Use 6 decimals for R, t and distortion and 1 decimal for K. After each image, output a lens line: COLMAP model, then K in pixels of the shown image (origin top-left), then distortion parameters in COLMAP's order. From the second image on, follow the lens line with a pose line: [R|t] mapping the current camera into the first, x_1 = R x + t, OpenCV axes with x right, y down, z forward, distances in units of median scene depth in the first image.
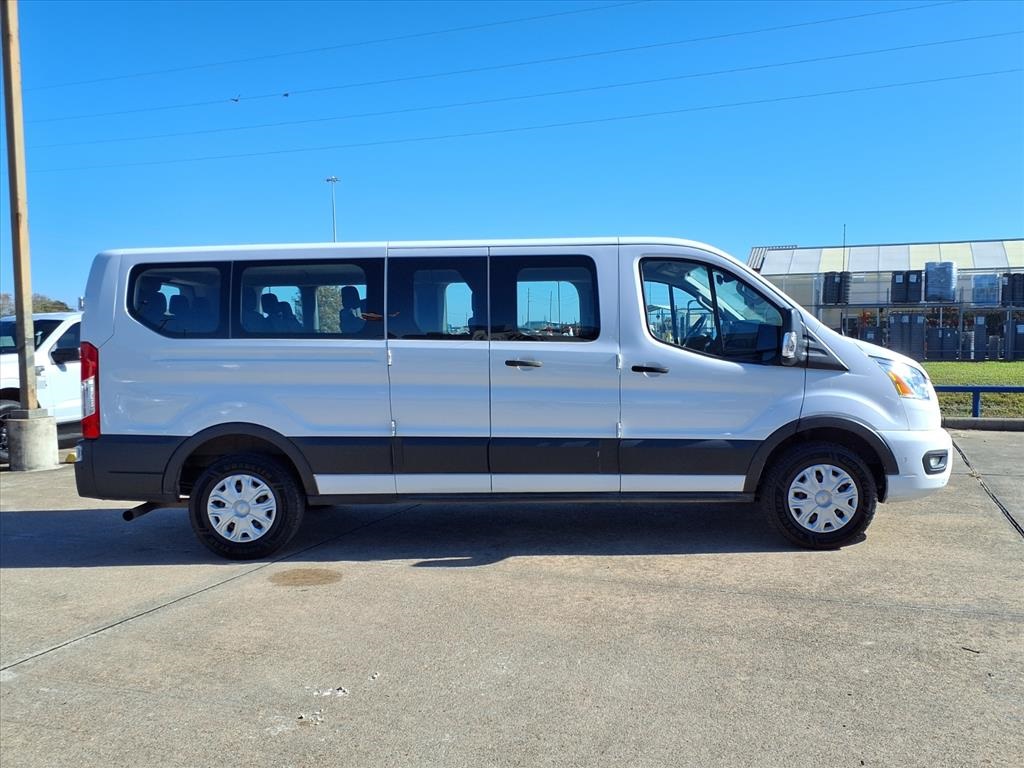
lens RADIAL K [[1196.7, 0, 507.4], [0, 1196.7, 384.4], [0, 0, 1]] dist [0.024333, 0.000000]
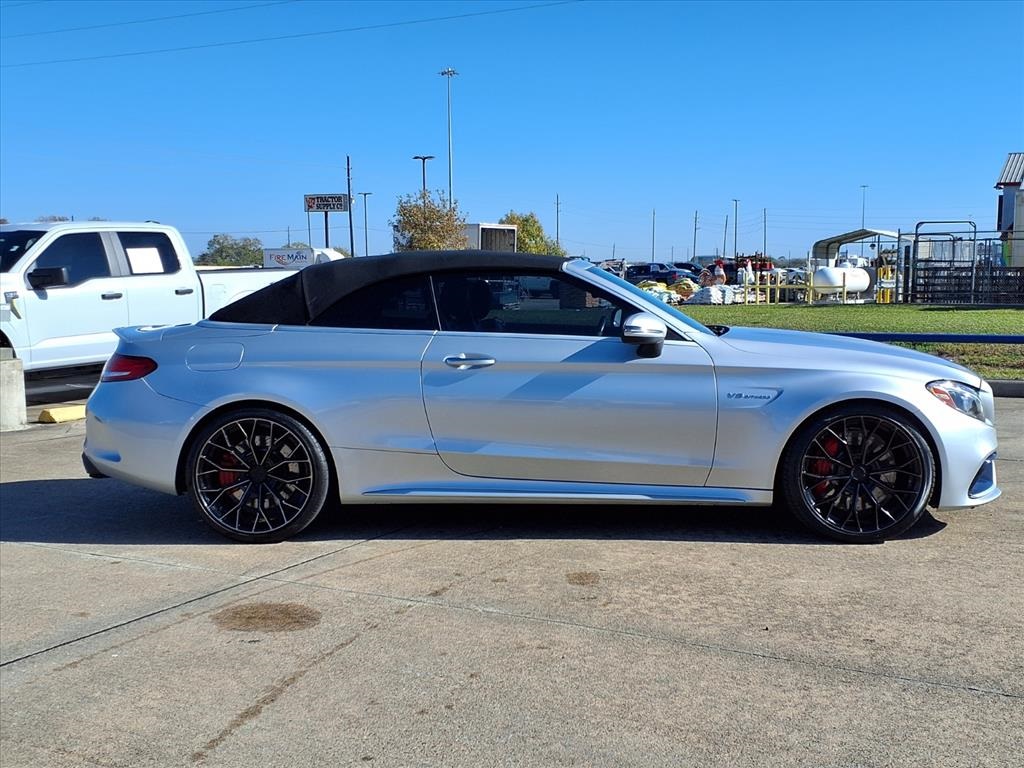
lens RADIAL K [[1196.7, 0, 521.1], [0, 1196.7, 390.9], [0, 0, 1]] dist [0.024333, 0.000000]
pose [[0.986766, 0.026256, -0.160012, 0.044388], [-0.021784, 0.999323, 0.029635, 0.017577], [0.160682, -0.025757, 0.986670, 0.318752]]
